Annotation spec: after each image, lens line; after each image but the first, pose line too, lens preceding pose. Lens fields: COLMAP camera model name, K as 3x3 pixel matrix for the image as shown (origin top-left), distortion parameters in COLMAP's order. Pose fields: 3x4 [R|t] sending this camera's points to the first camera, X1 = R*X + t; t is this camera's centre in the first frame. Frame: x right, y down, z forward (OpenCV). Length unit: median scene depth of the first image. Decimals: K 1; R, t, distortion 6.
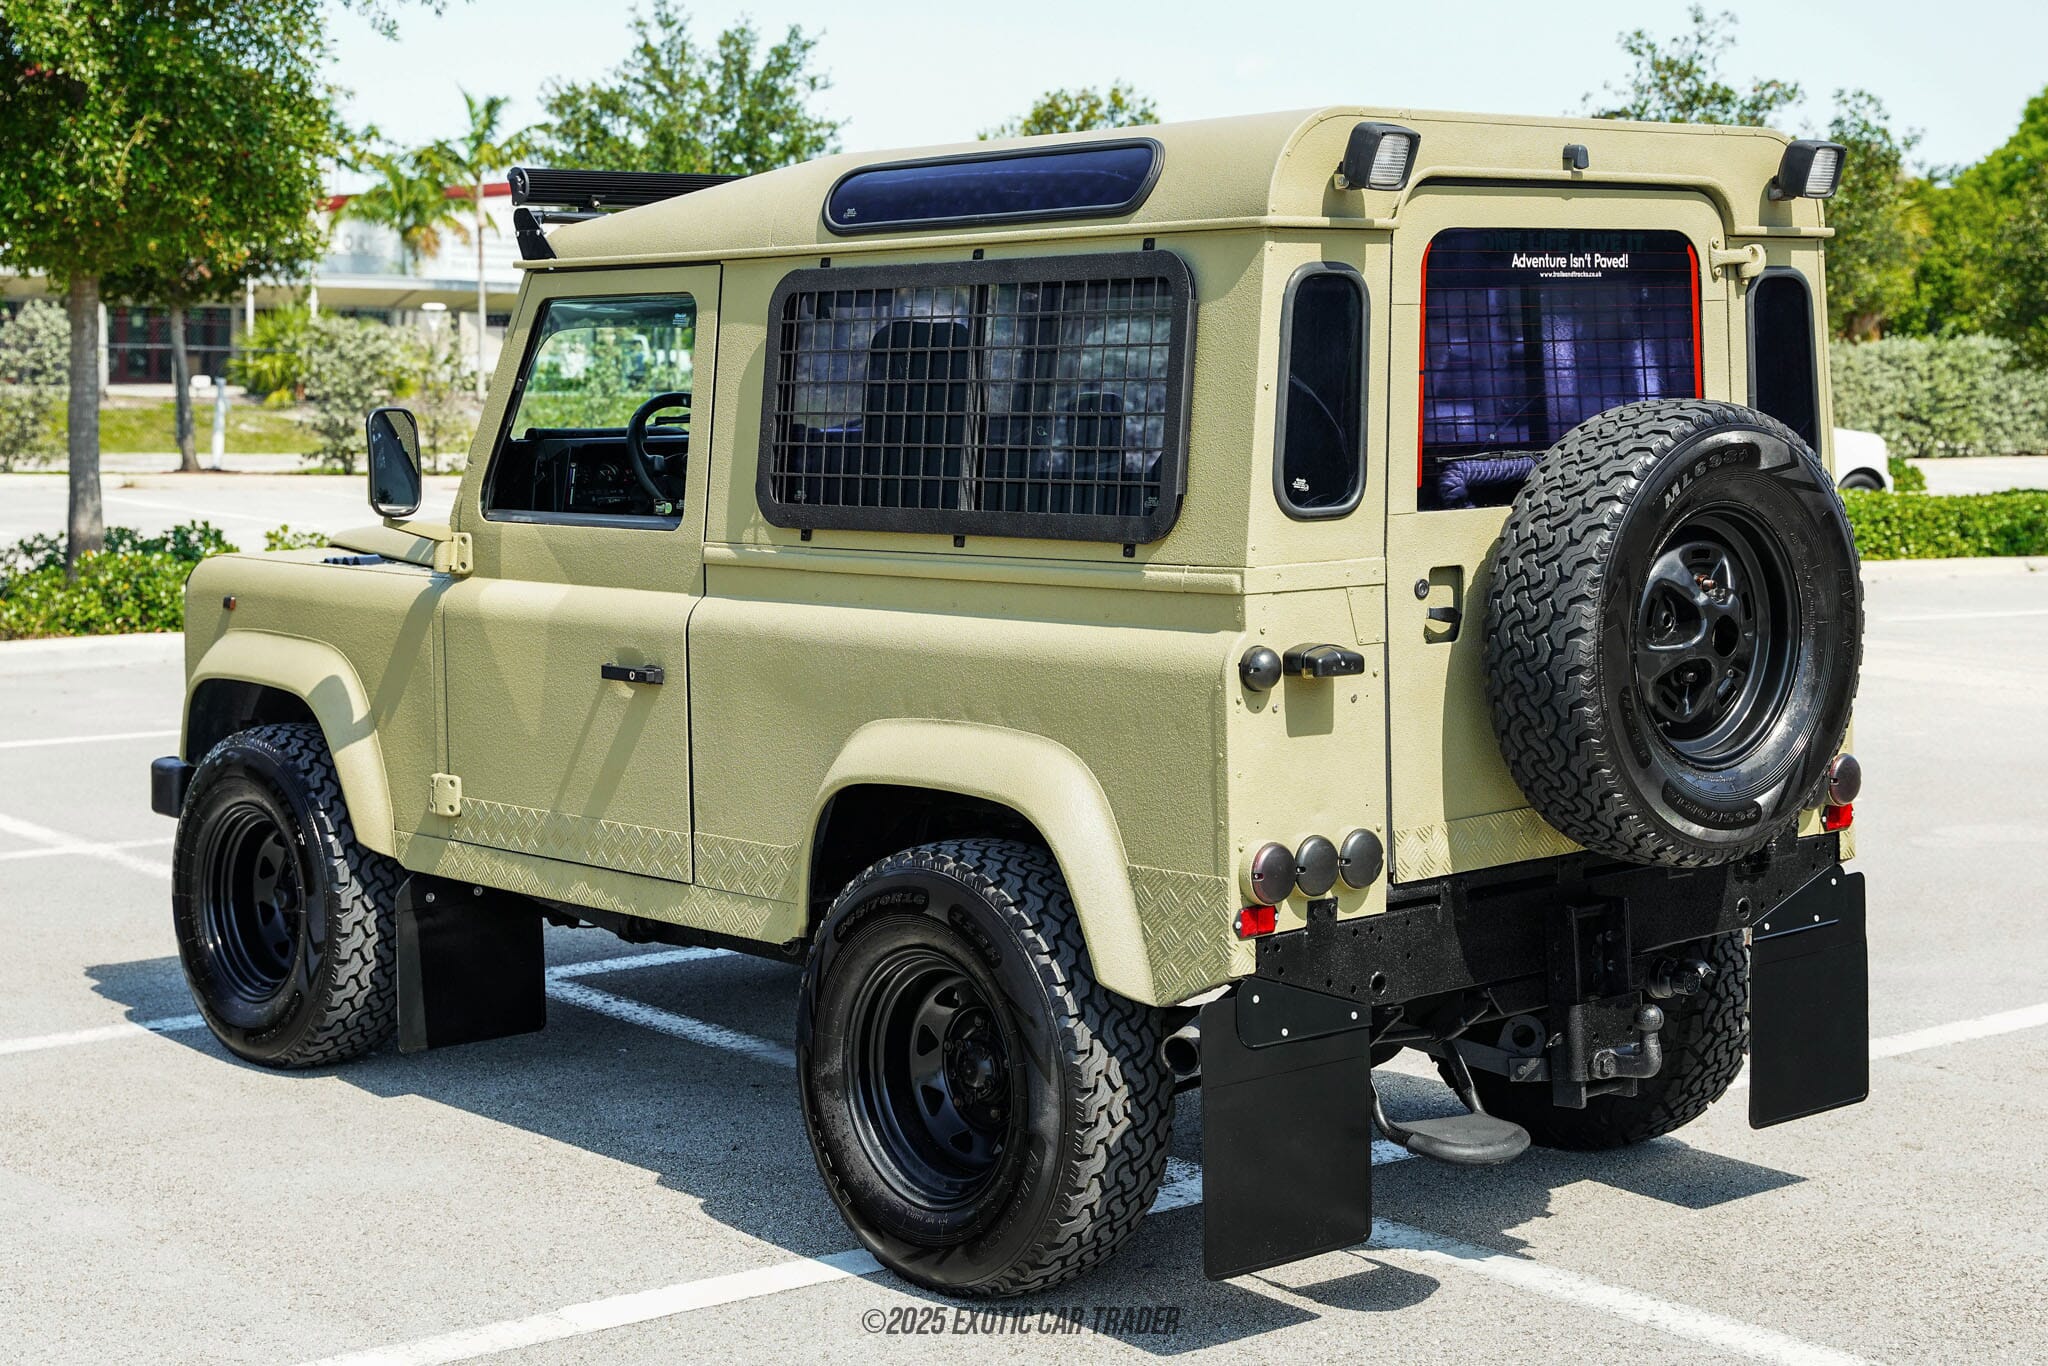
lens RADIAL K [[3169.3, 0, 858.3], [0, 3169.3, 685.8], [0, 0, 1]] dist [0.001377, 0.674275]
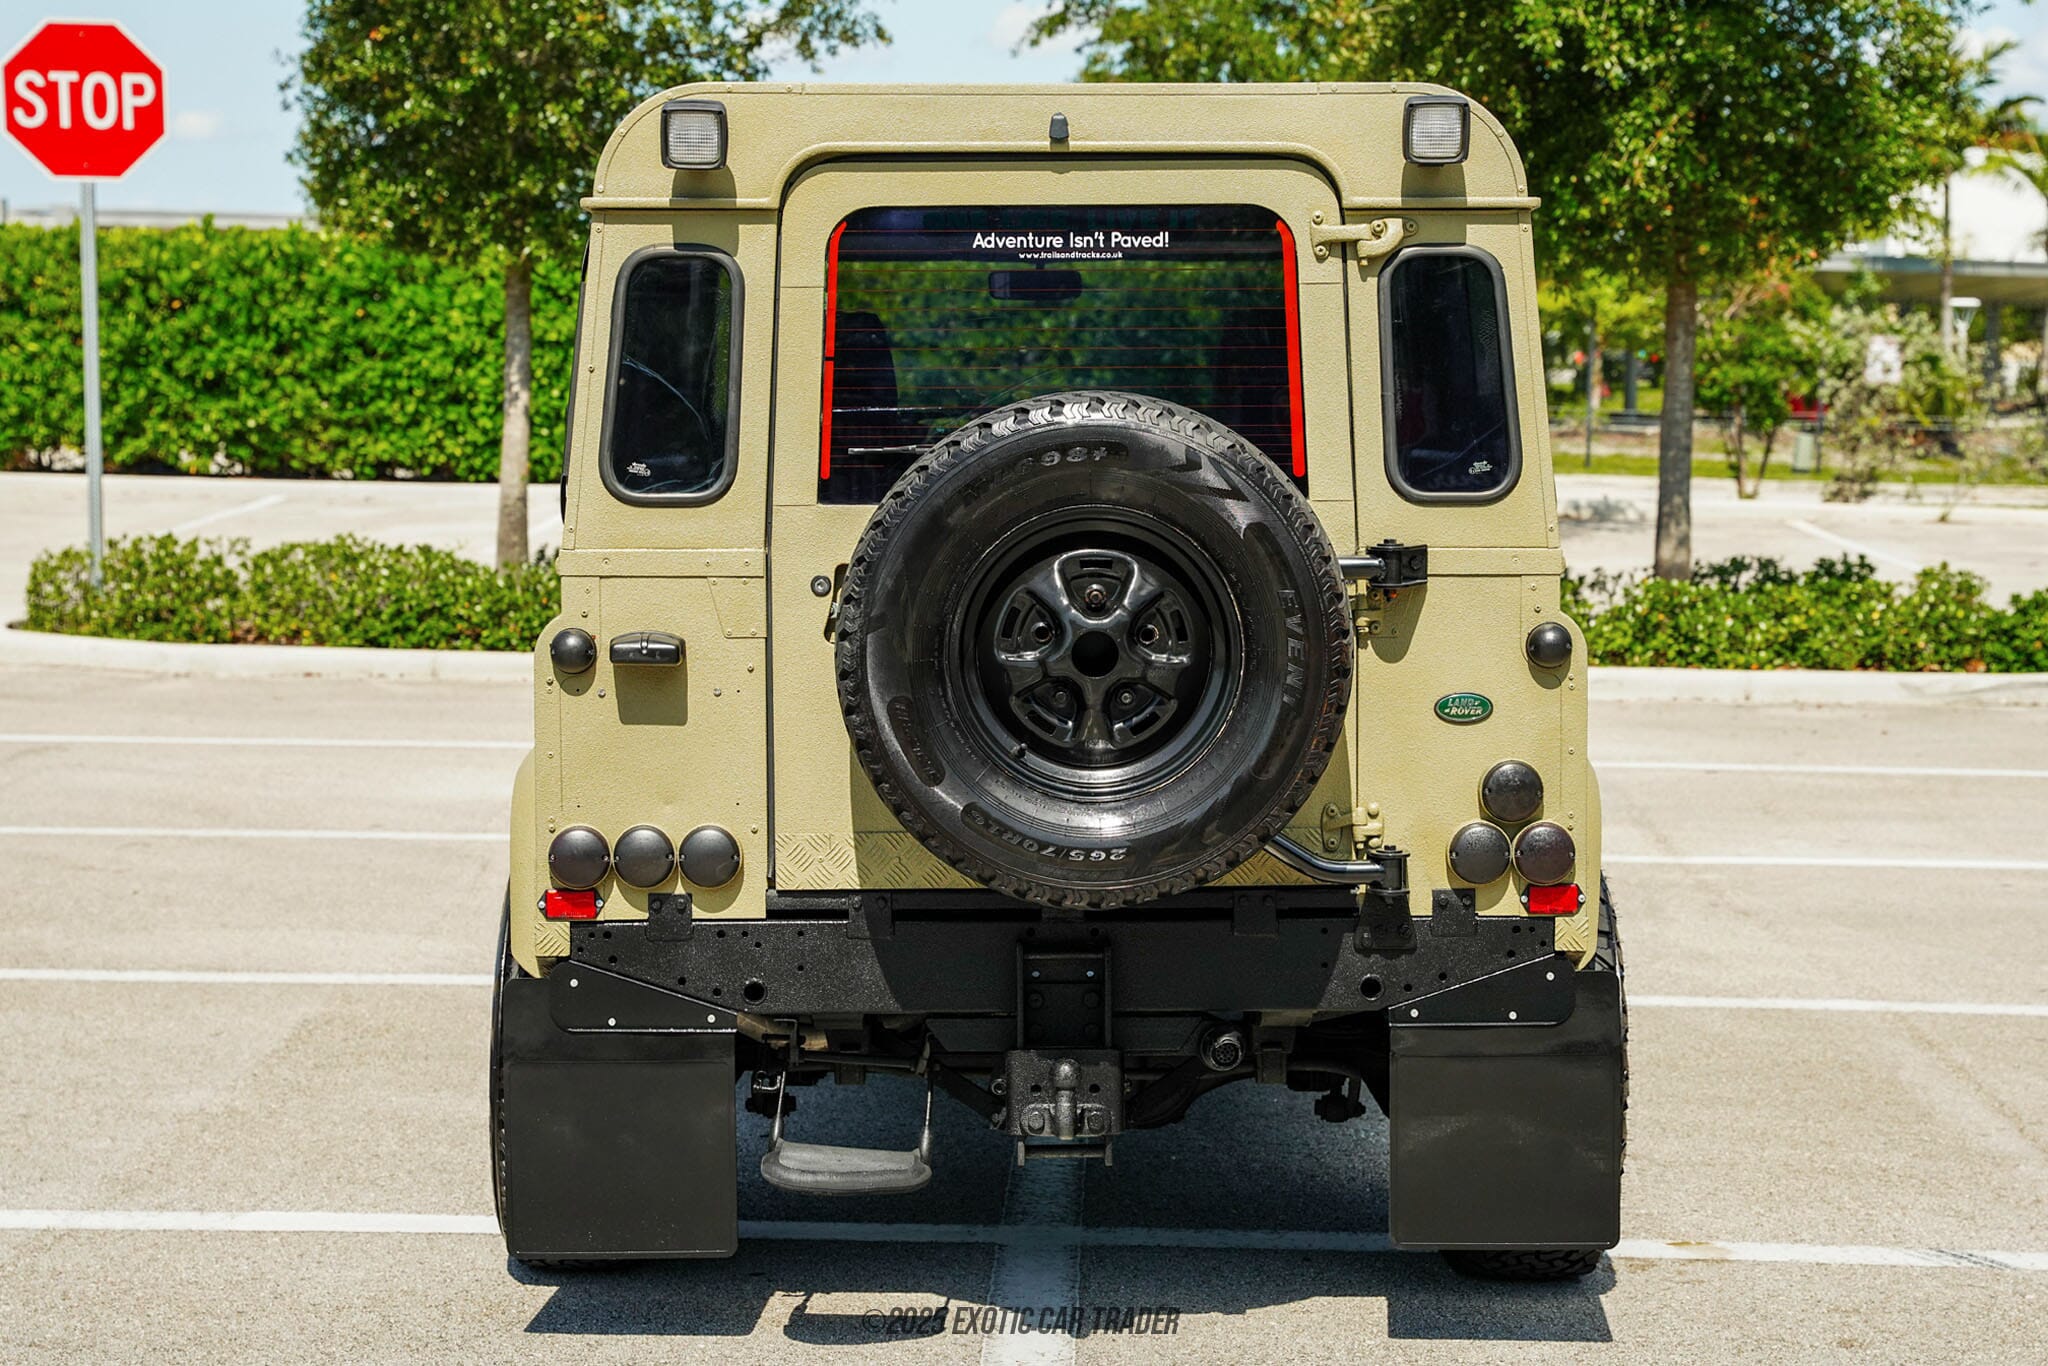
lens RADIAL K [[3607.8, 0, 1024.0], [0, 3607.8, 683.0], [0, 0, 1]] dist [0.176247, 0.066778]
pose [[0.767455, 0.060798, -0.638214, 0.891290], [-0.074729, 0.997191, 0.005133, -0.010918], [0.636733, 0.043753, 0.769842, 0.195737]]
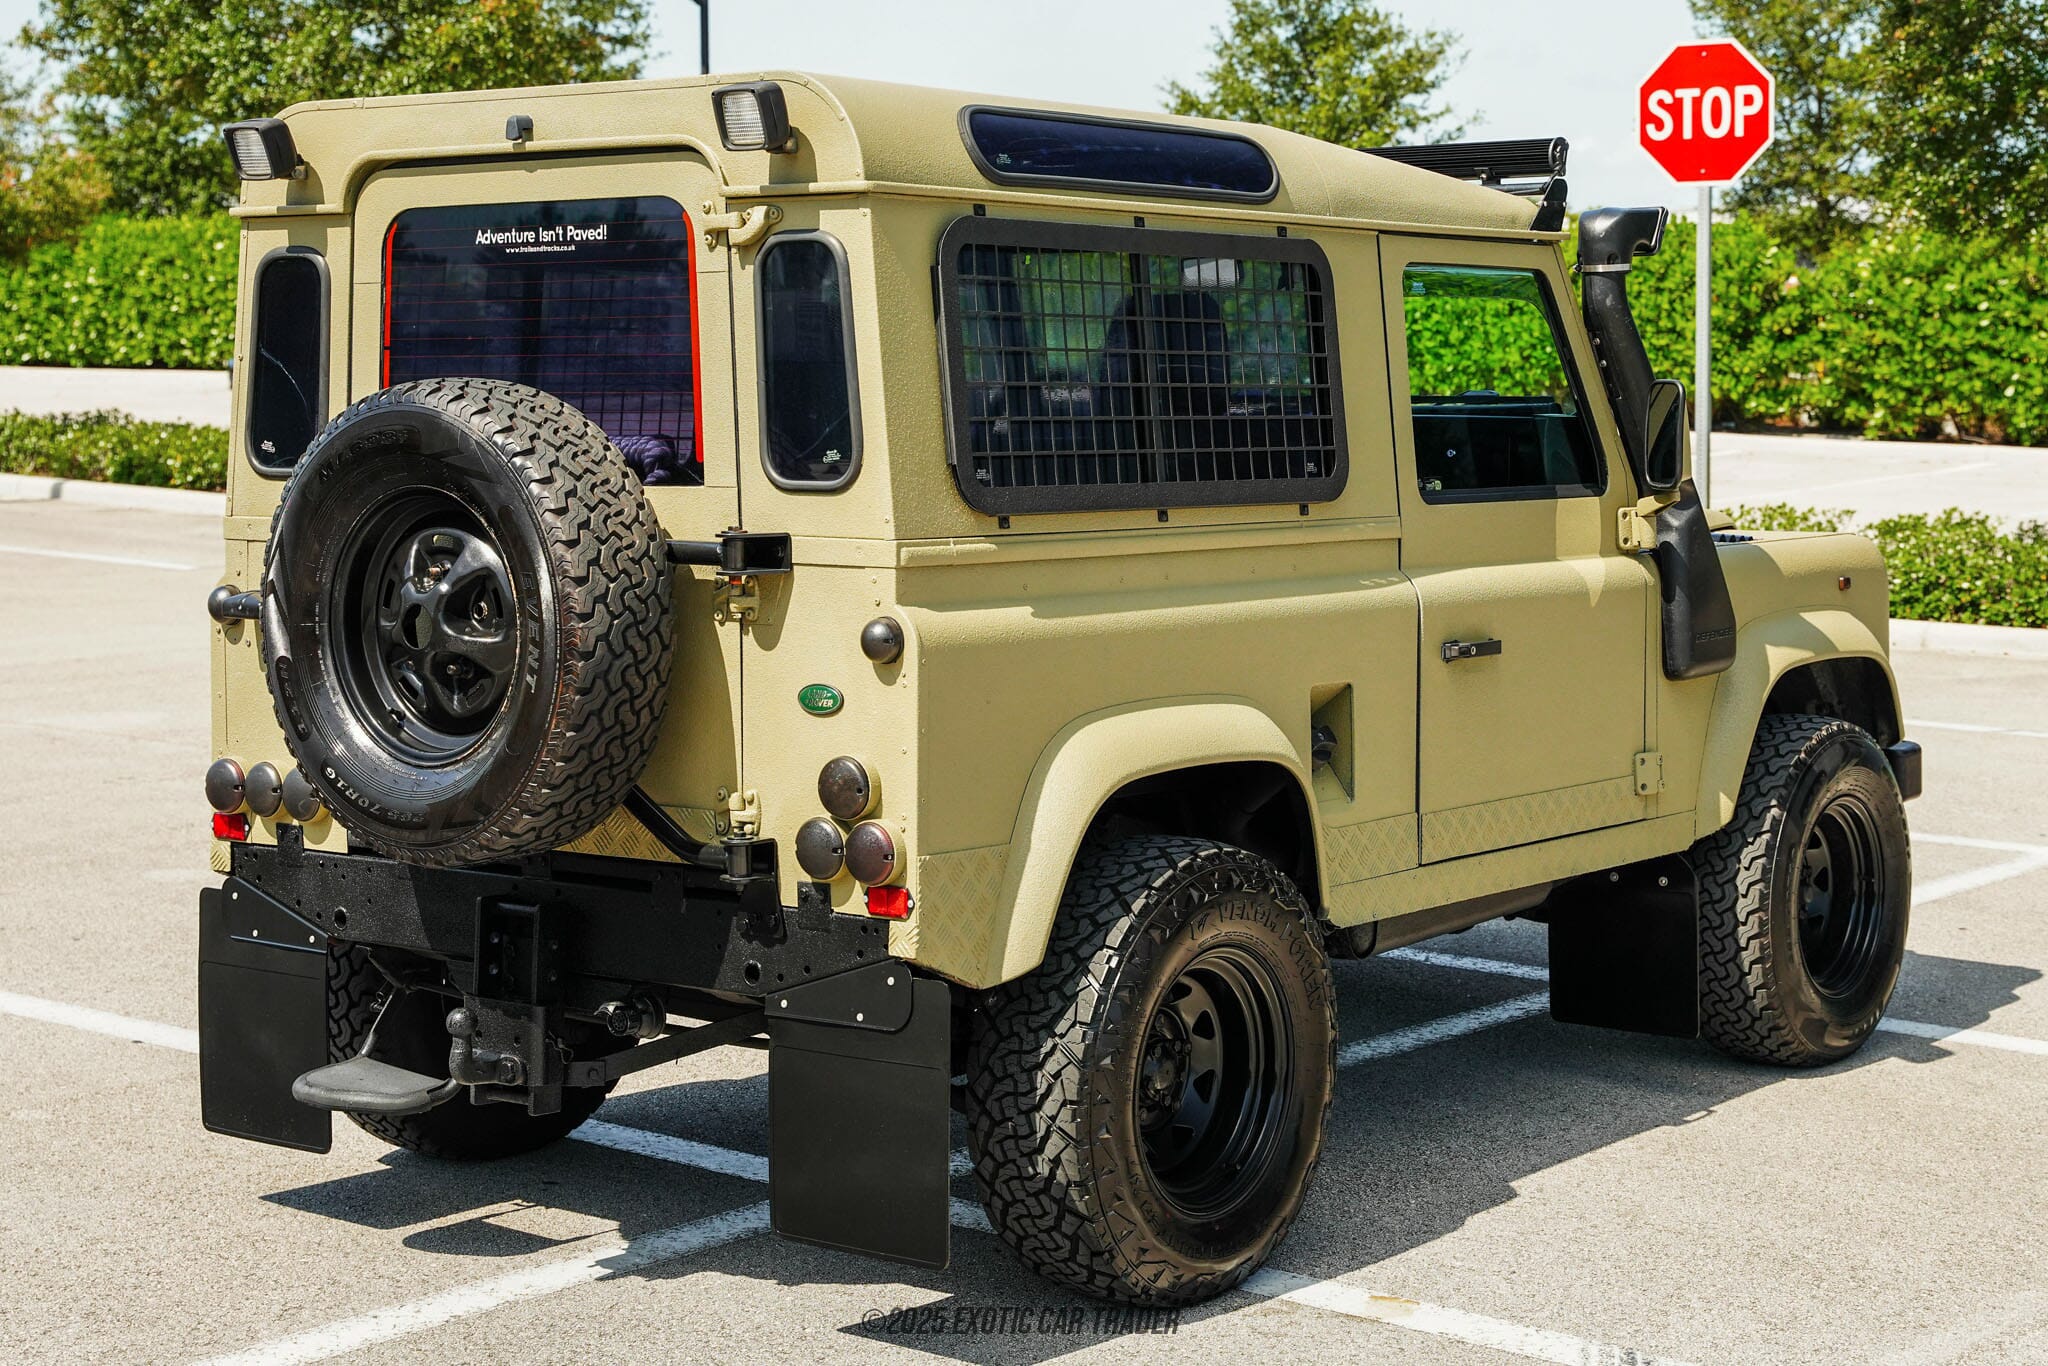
lens RADIAL K [[3269.7, 0, 1022.5], [0, 3269.7, 623.7], [0, 0, 1]] dist [0.109266, 0.075161]
pose [[0.229825, 0.083081, -0.969679, 1.240222], [-0.103244, 0.992809, 0.060593, -0.092472], [0.967740, 0.086187, 0.236750, 0.920784]]
